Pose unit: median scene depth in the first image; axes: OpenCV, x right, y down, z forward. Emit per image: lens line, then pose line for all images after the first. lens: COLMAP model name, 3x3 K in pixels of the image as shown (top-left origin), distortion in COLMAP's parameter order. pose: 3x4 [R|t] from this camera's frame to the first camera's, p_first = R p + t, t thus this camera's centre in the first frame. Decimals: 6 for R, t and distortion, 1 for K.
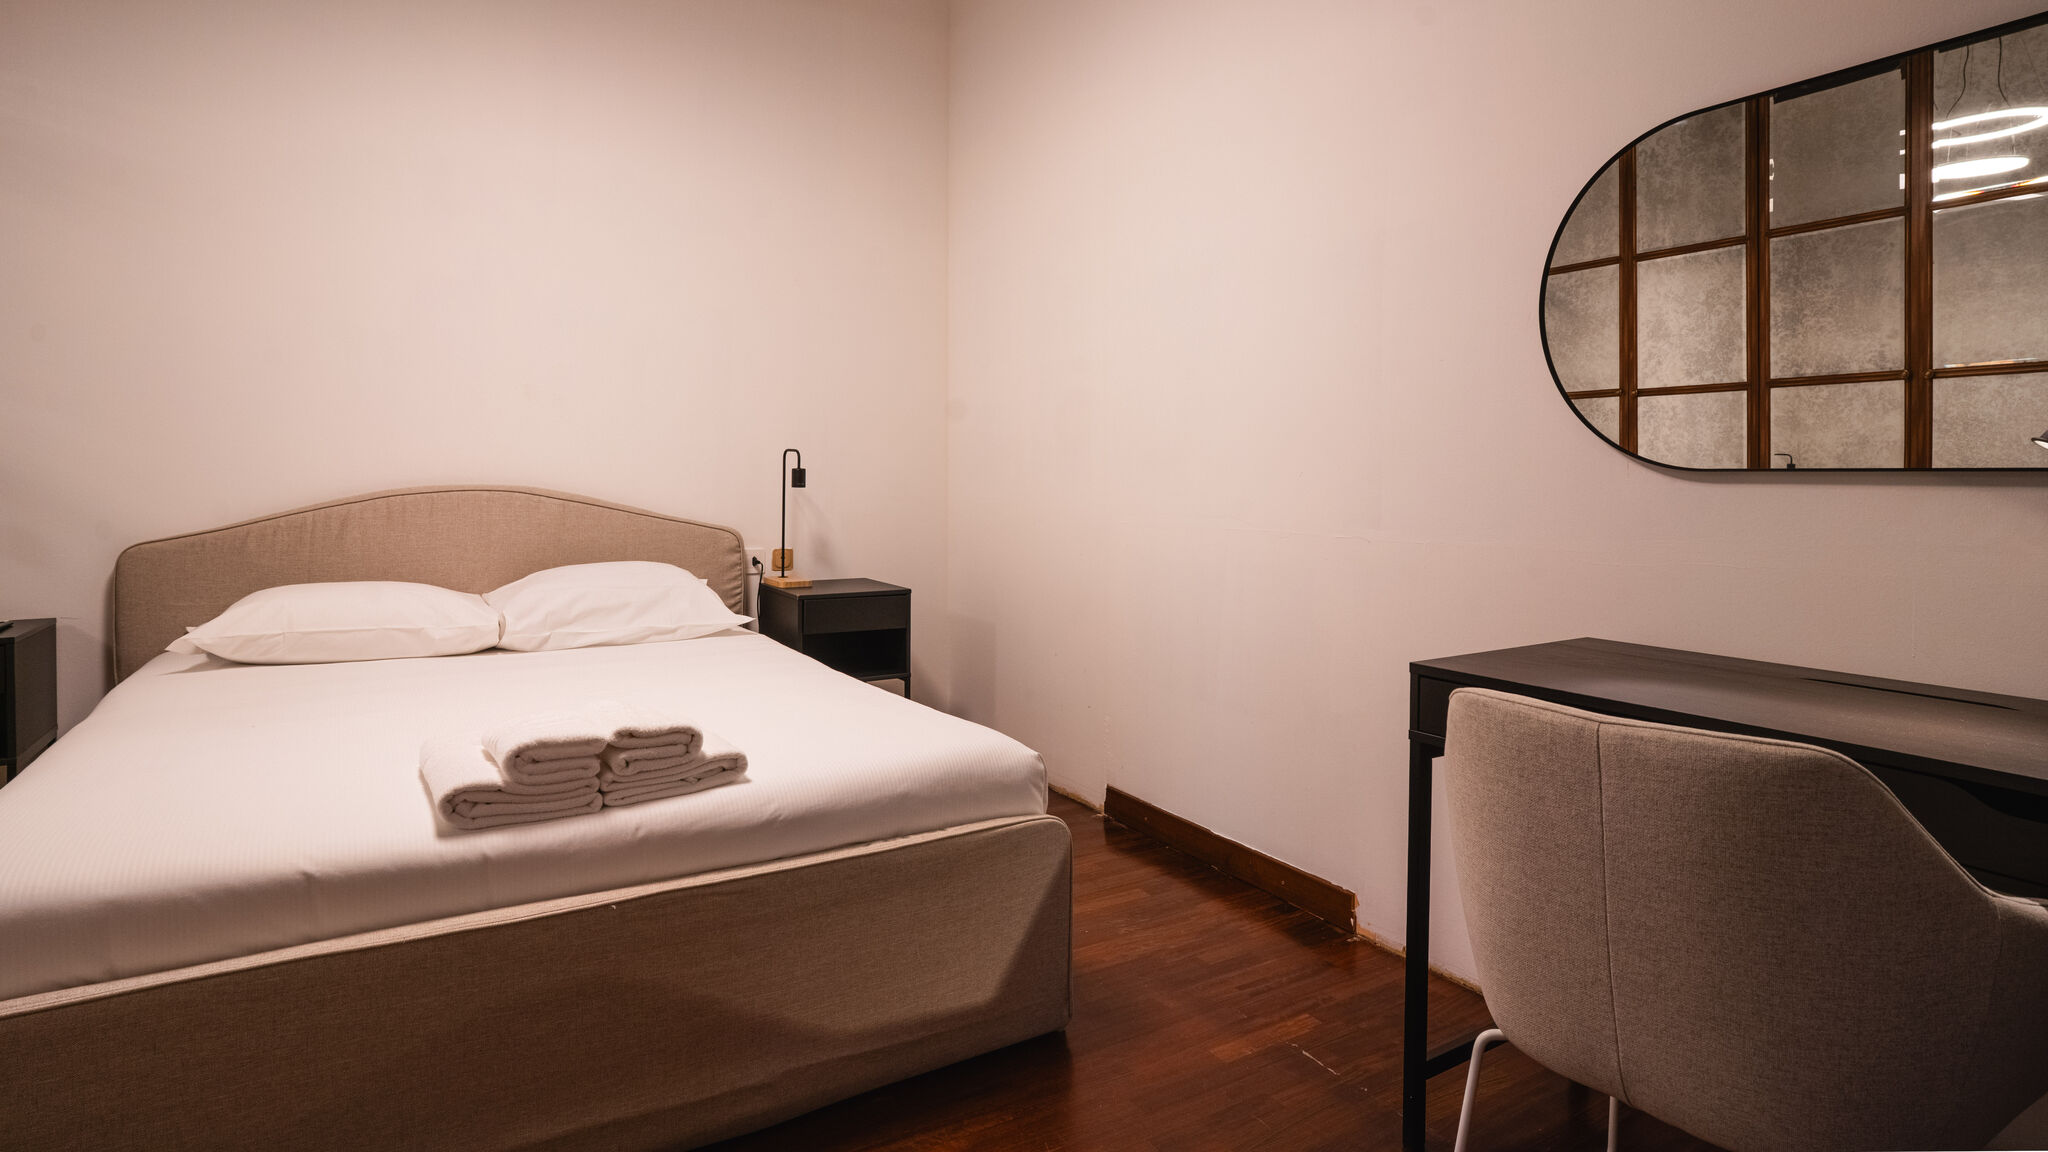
lens RADIAL K [[1081.0, 0, 966.3], [0, 1081.0, 533.0], [0, 0, 1]] dist [-0.070124, 0.042095]
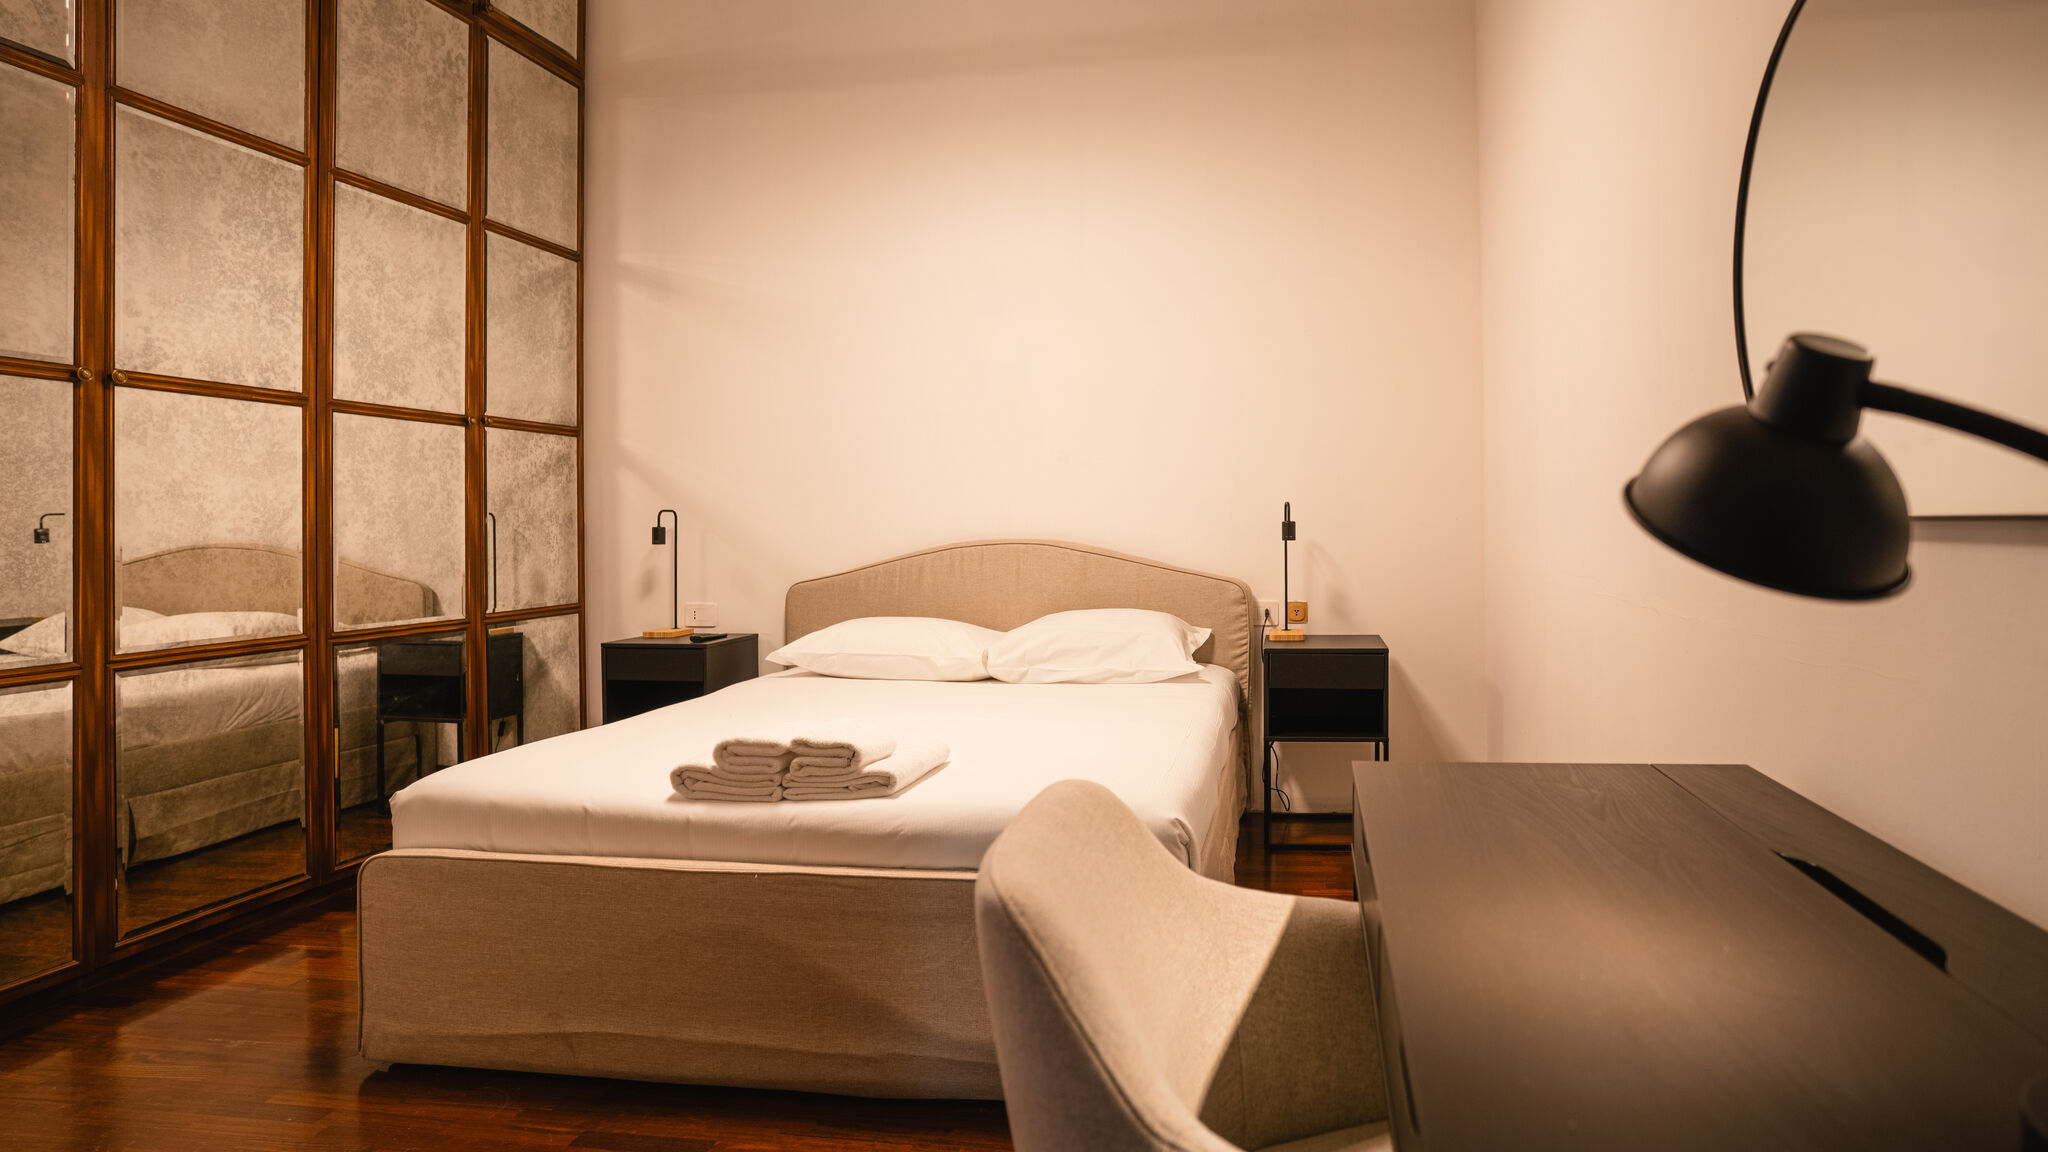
lens RADIAL K [[1091.6, 0, 1116.3], [0, 1091.6, 538.5], [0, 0, 1]] dist [-0.045866, 0.003825]
pose [[0.795402, -0.000215, -0.606082, 0.717916], [-0.023671, 0.999226, -0.031420, -0.021275], [0.605620, 0.039338, 0.794781, 0.190466]]
